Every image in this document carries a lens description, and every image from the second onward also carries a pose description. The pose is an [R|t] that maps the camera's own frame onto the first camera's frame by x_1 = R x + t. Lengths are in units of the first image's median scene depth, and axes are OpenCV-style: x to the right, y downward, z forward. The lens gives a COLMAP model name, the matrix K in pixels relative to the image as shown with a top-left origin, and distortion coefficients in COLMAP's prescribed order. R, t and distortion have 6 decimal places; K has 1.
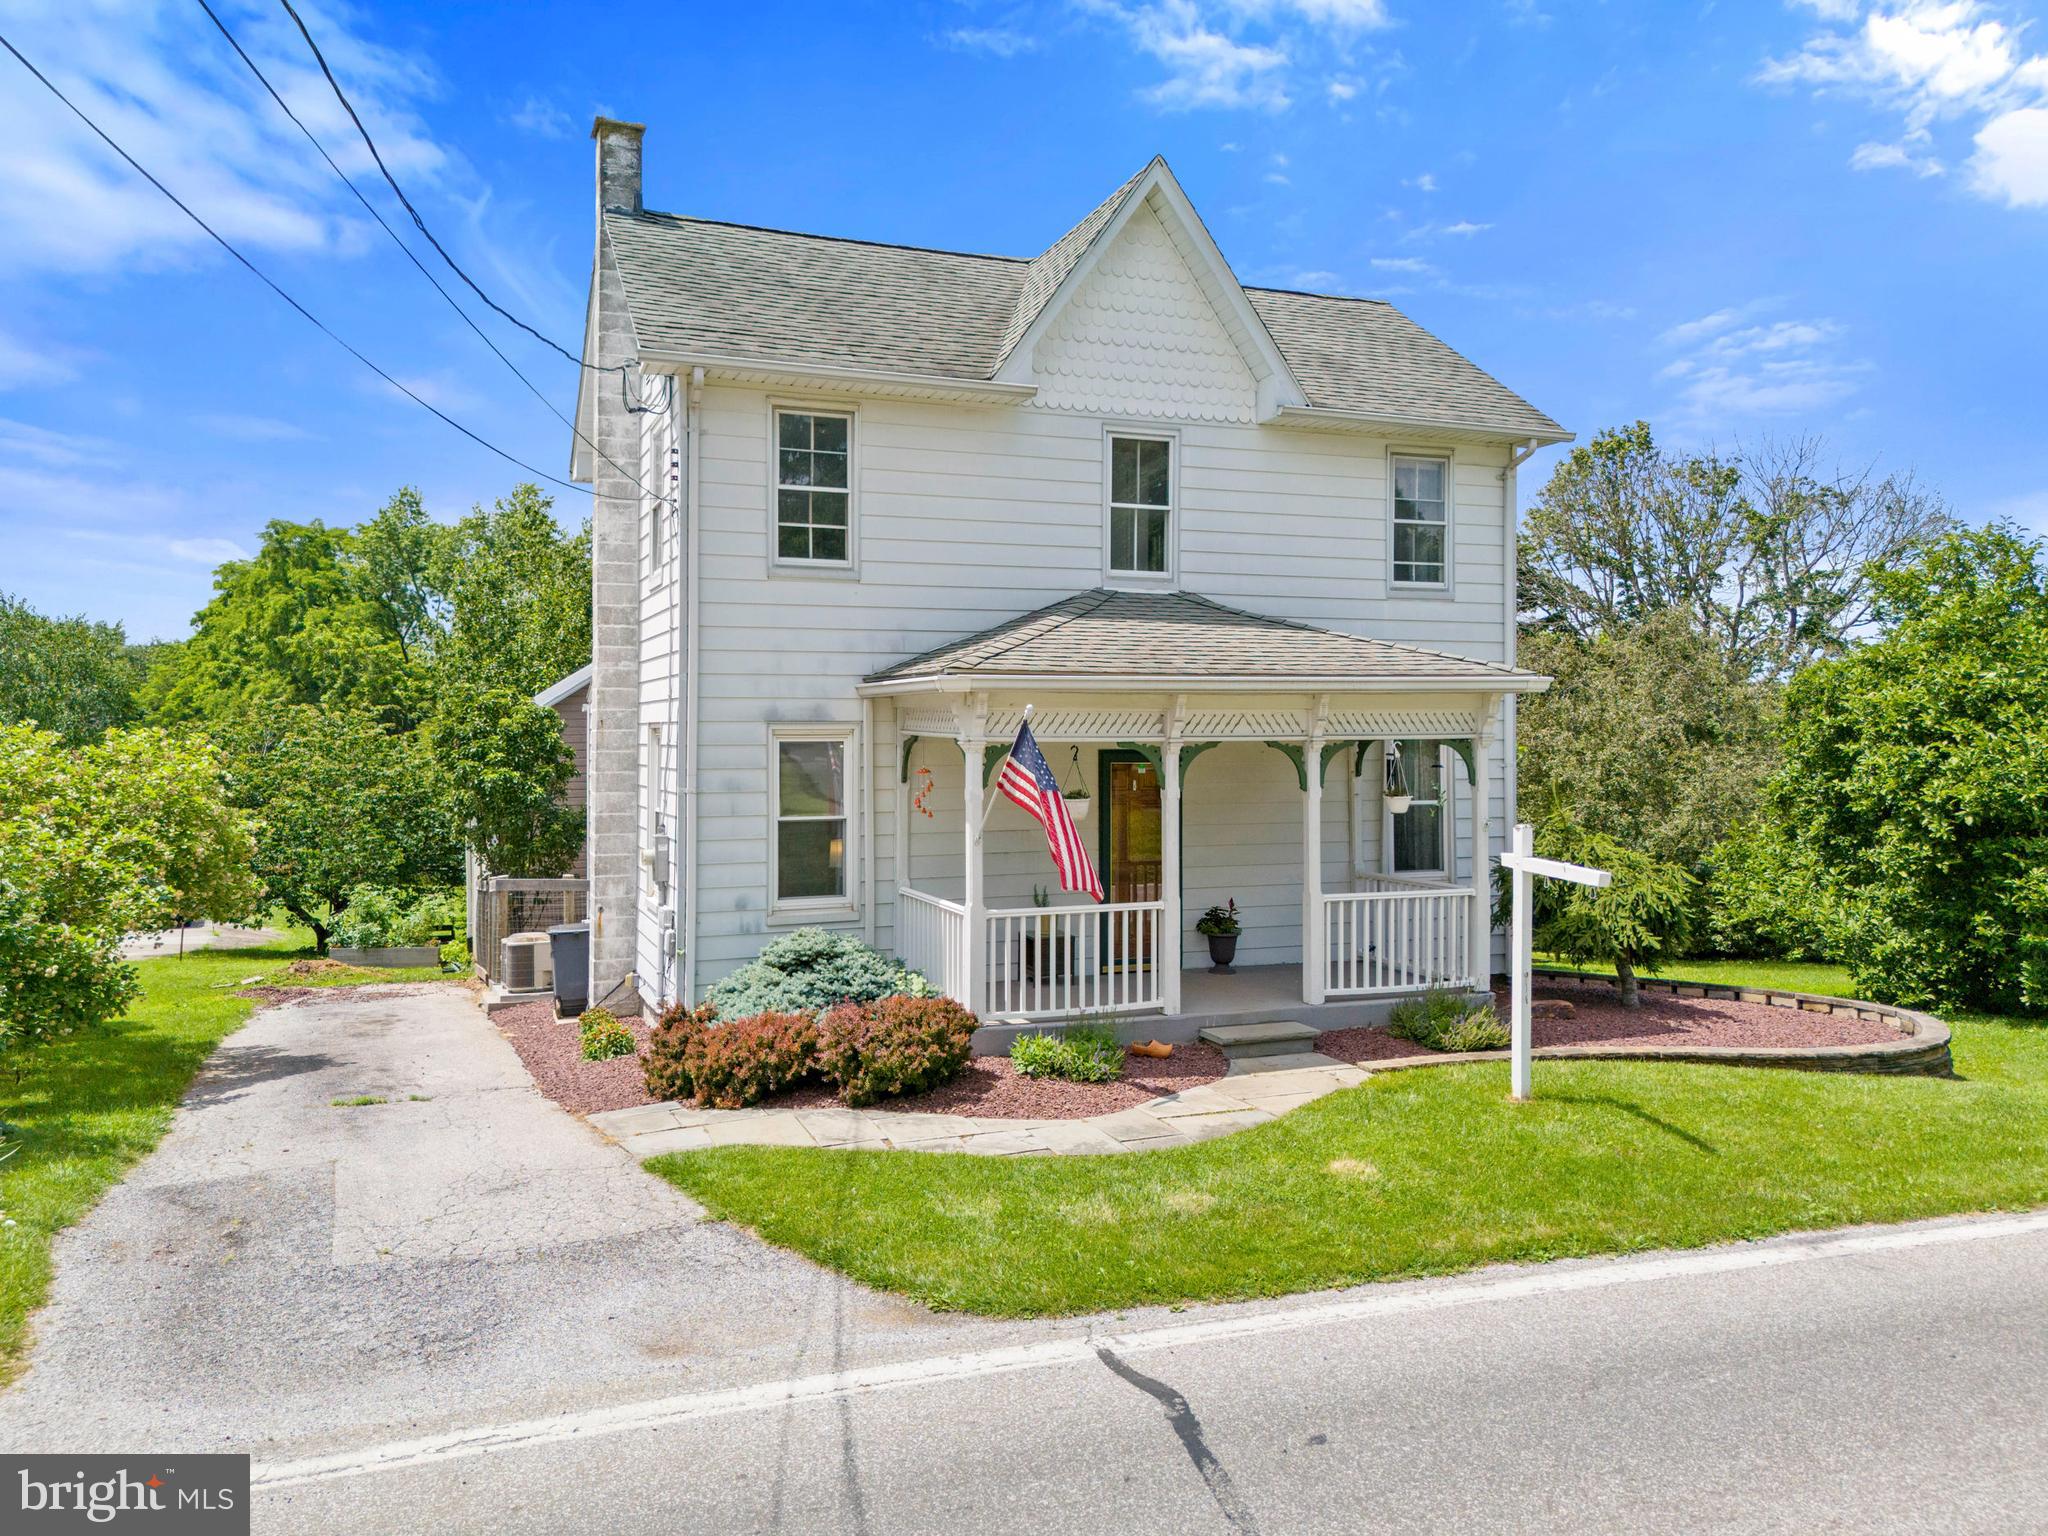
lens RADIAL K [[1520.4, 0, 1024.0], [0, 1520.4, 768.0], [0, 0, 1]] dist [0.041522, -0.009478]
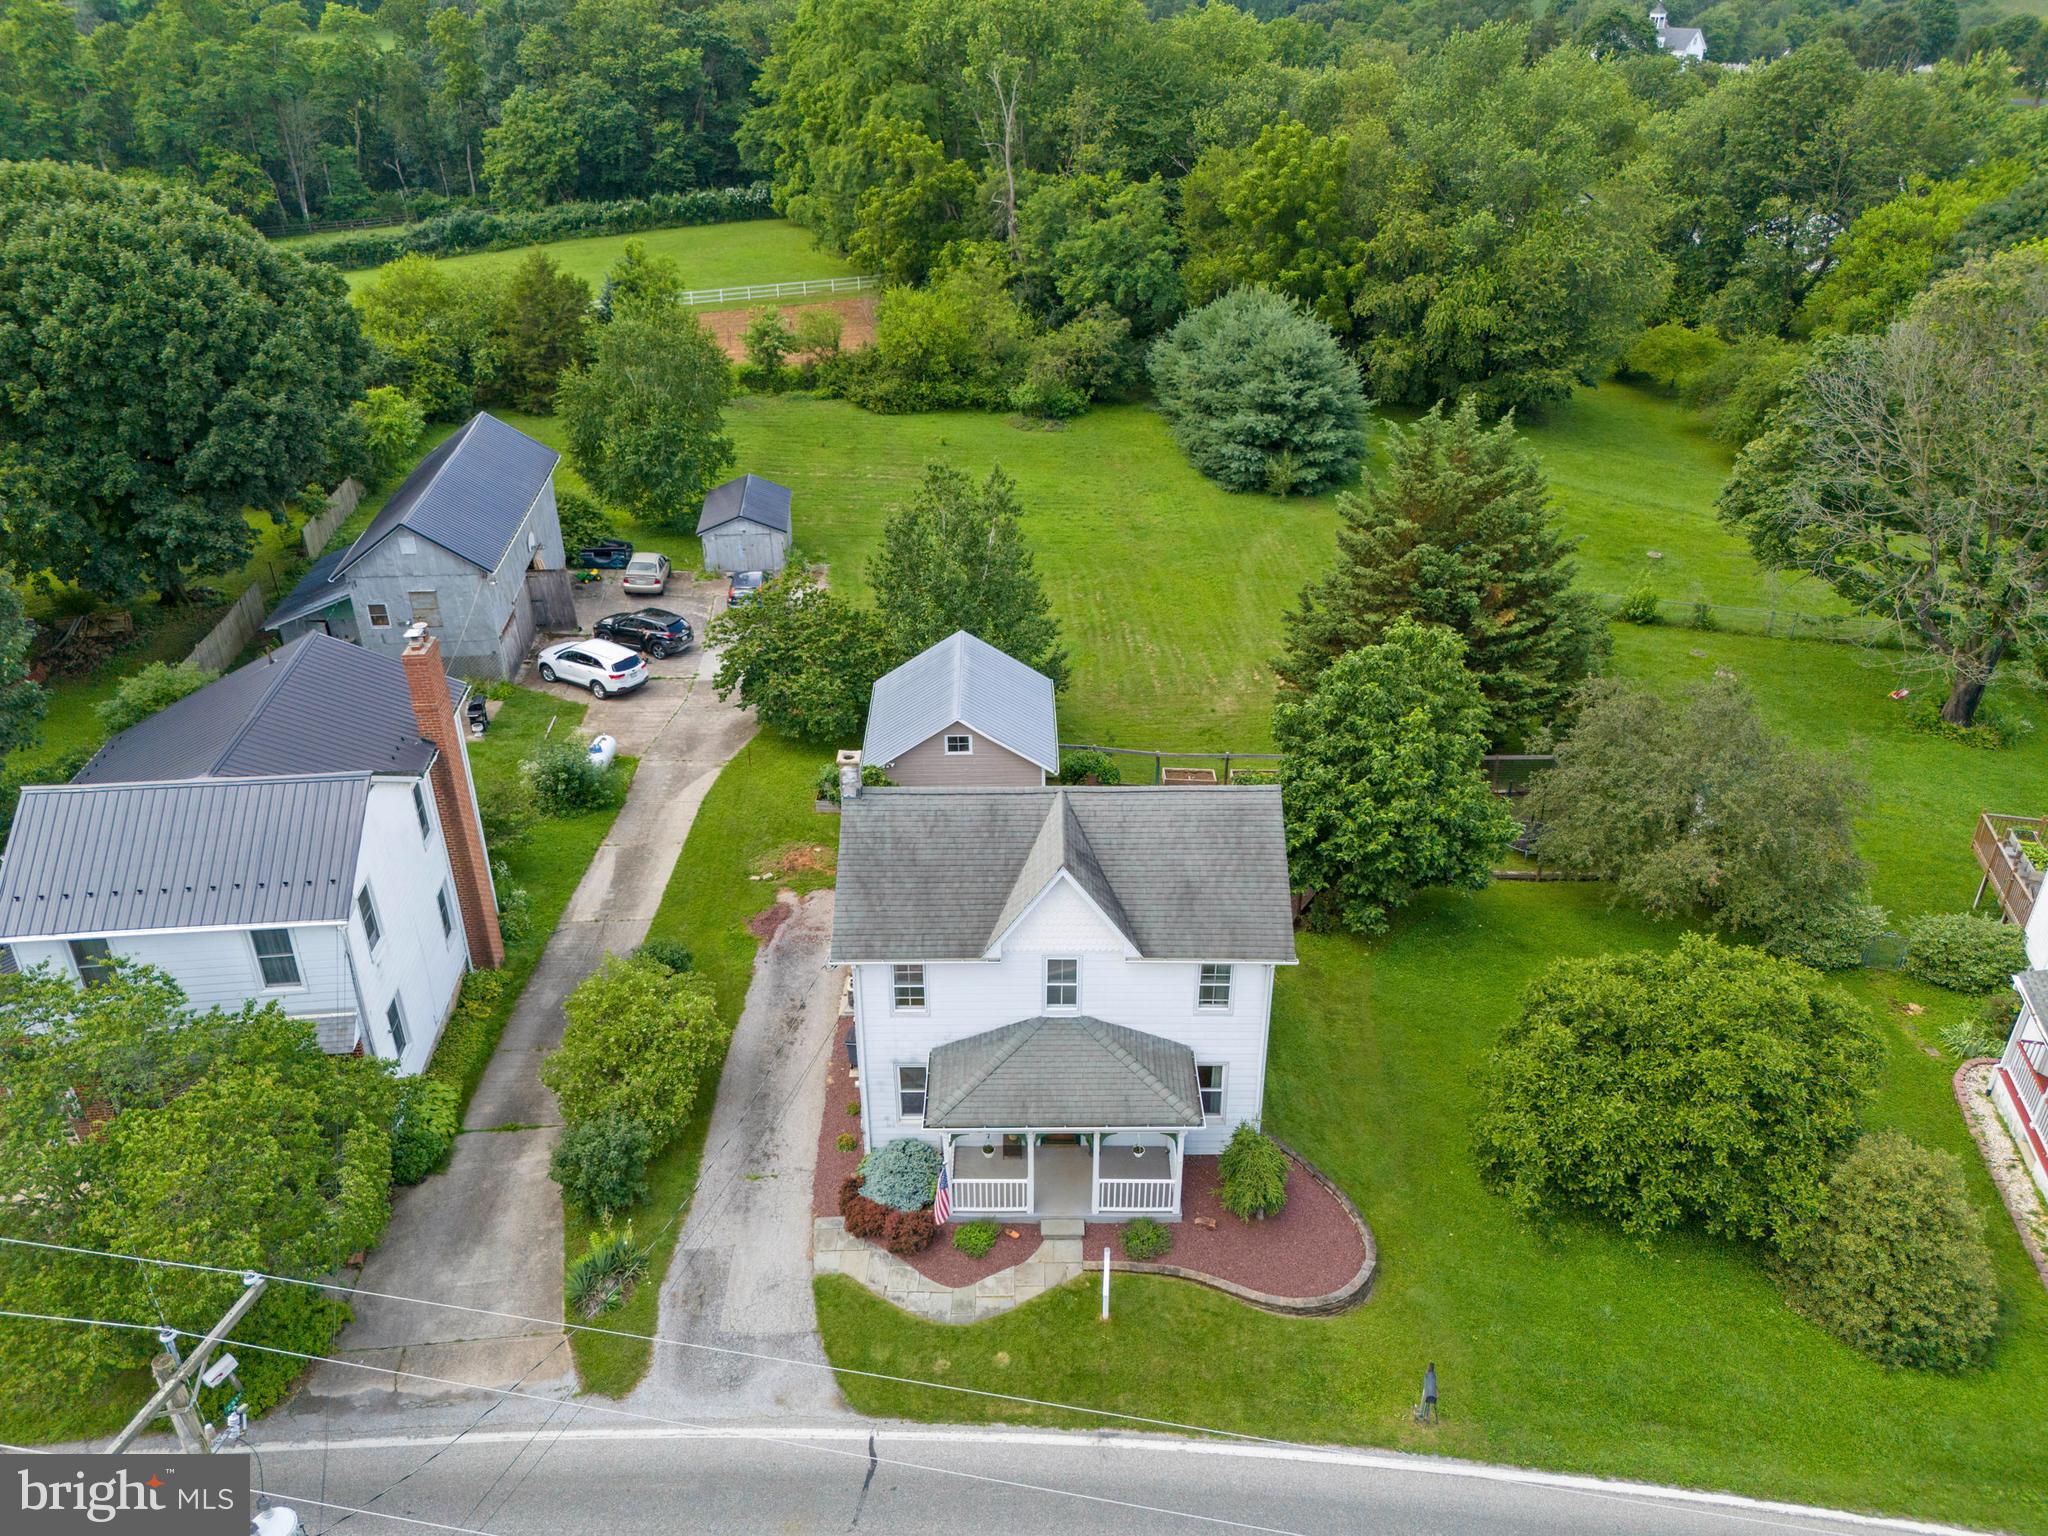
lens RADIAL K [[1520.4, 0, 1024.0], [0, 1520.4, 768.0], [0, 0, 1]] dist [0.041522, -0.009478]
pose [[0.928562, 0.182579, -0.323168, 0.734619], [-0.002808, 0.874087, 0.485761, -1.636617], [0.371167, -0.450151, 0.812157, -0.709886]]
